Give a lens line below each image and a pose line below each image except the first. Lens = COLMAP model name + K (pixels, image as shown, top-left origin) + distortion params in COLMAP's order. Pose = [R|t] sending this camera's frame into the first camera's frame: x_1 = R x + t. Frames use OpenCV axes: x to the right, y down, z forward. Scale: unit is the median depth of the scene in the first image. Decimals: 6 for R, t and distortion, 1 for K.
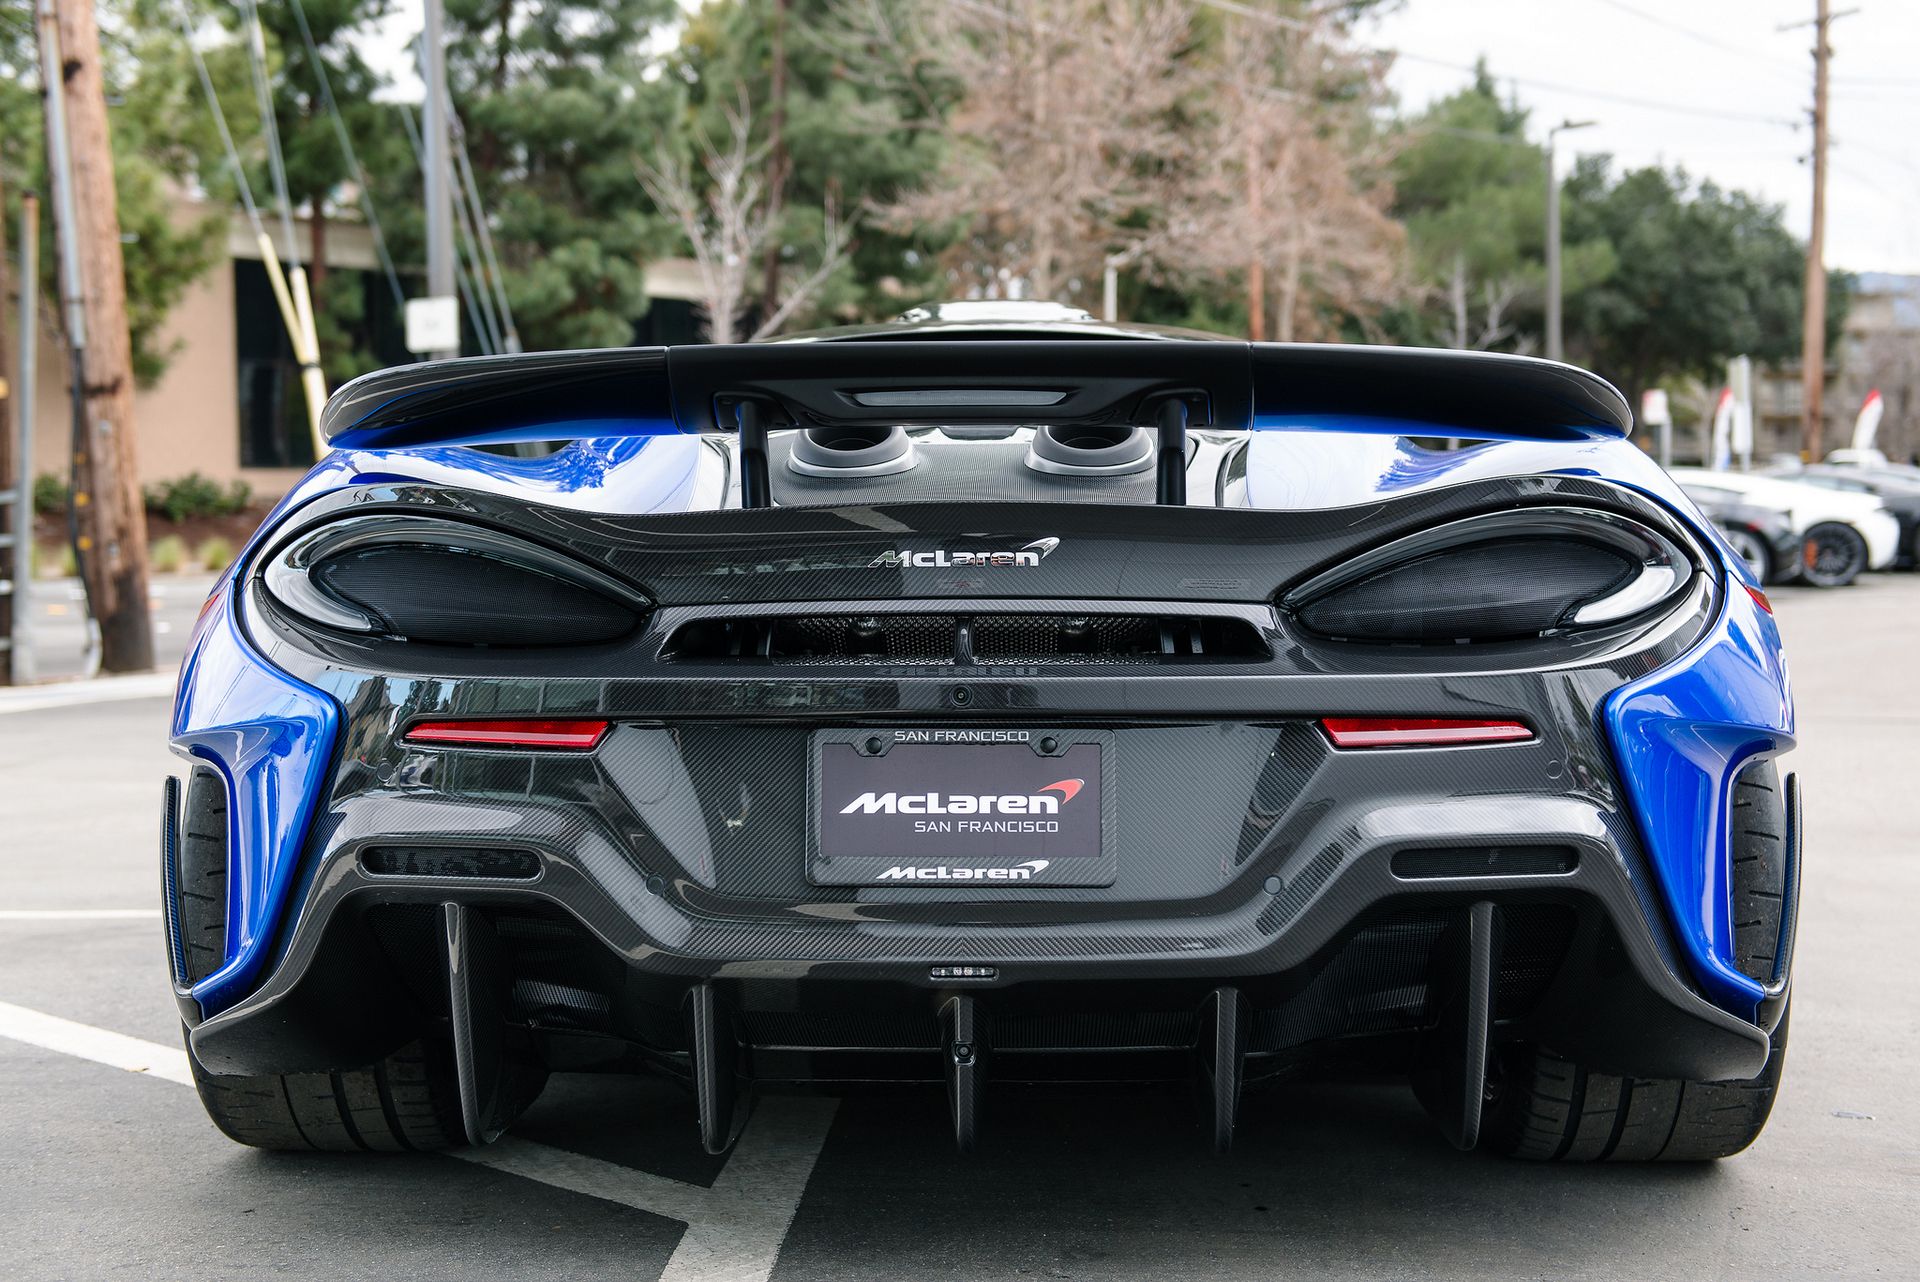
lens RADIAL K [[2648.8, 0, 960.0], [0, 2648.8, 641.0], [0, 0, 1]] dist [0.071013, 0.014438]
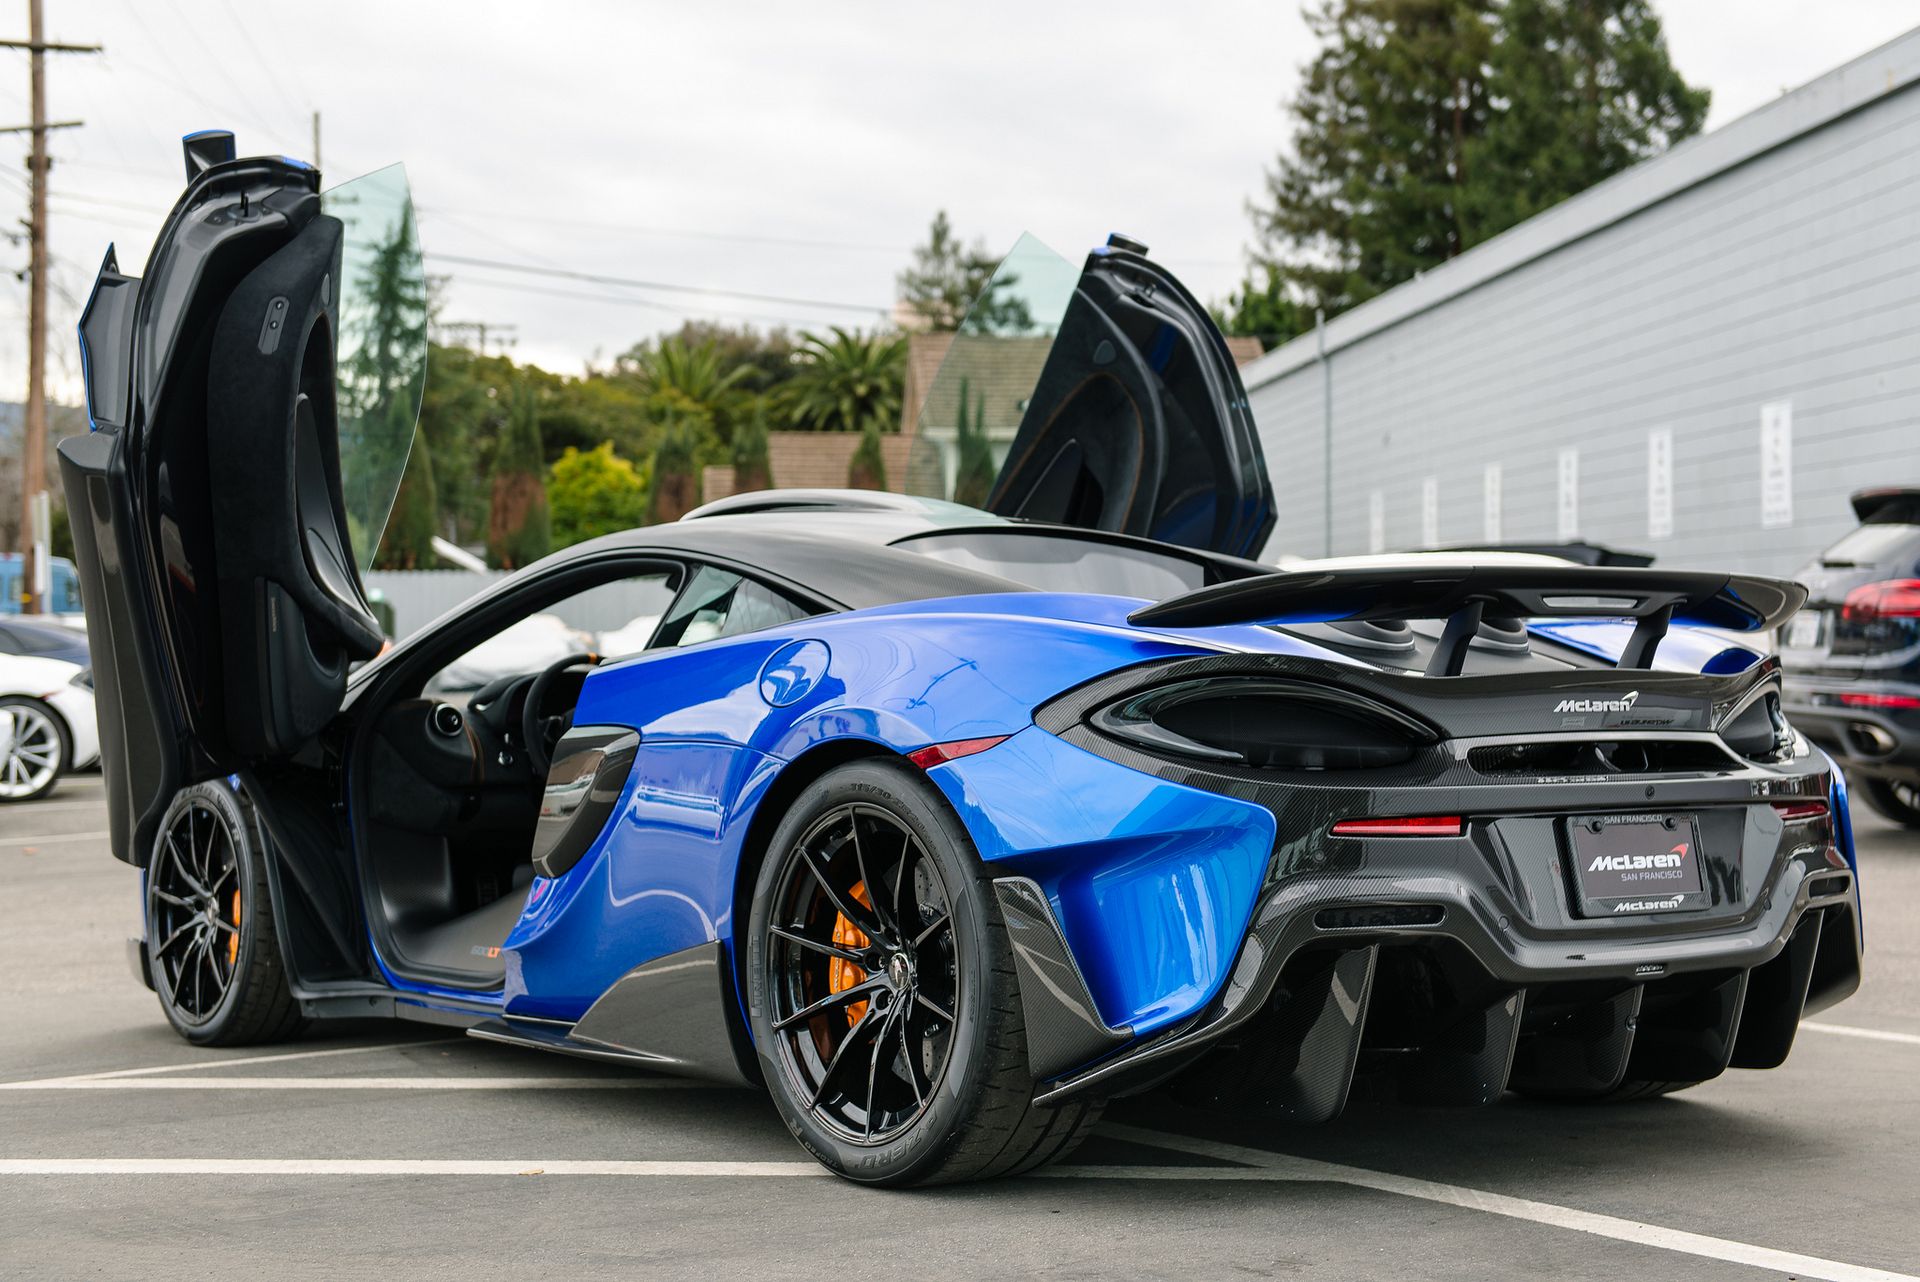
lens RADIAL K [[3030.3, 0, 985.5], [0, 3030.3, 638.6], [0, 0, 1]] dist [0.079547, 0.031860]
pose [[0.771460, 0.010645, 0.636189, -1.227717], [0.024232, 0.998643, -0.046093, 0.002542], [-0.635817, 0.050975, 0.770155, -0.126834]]
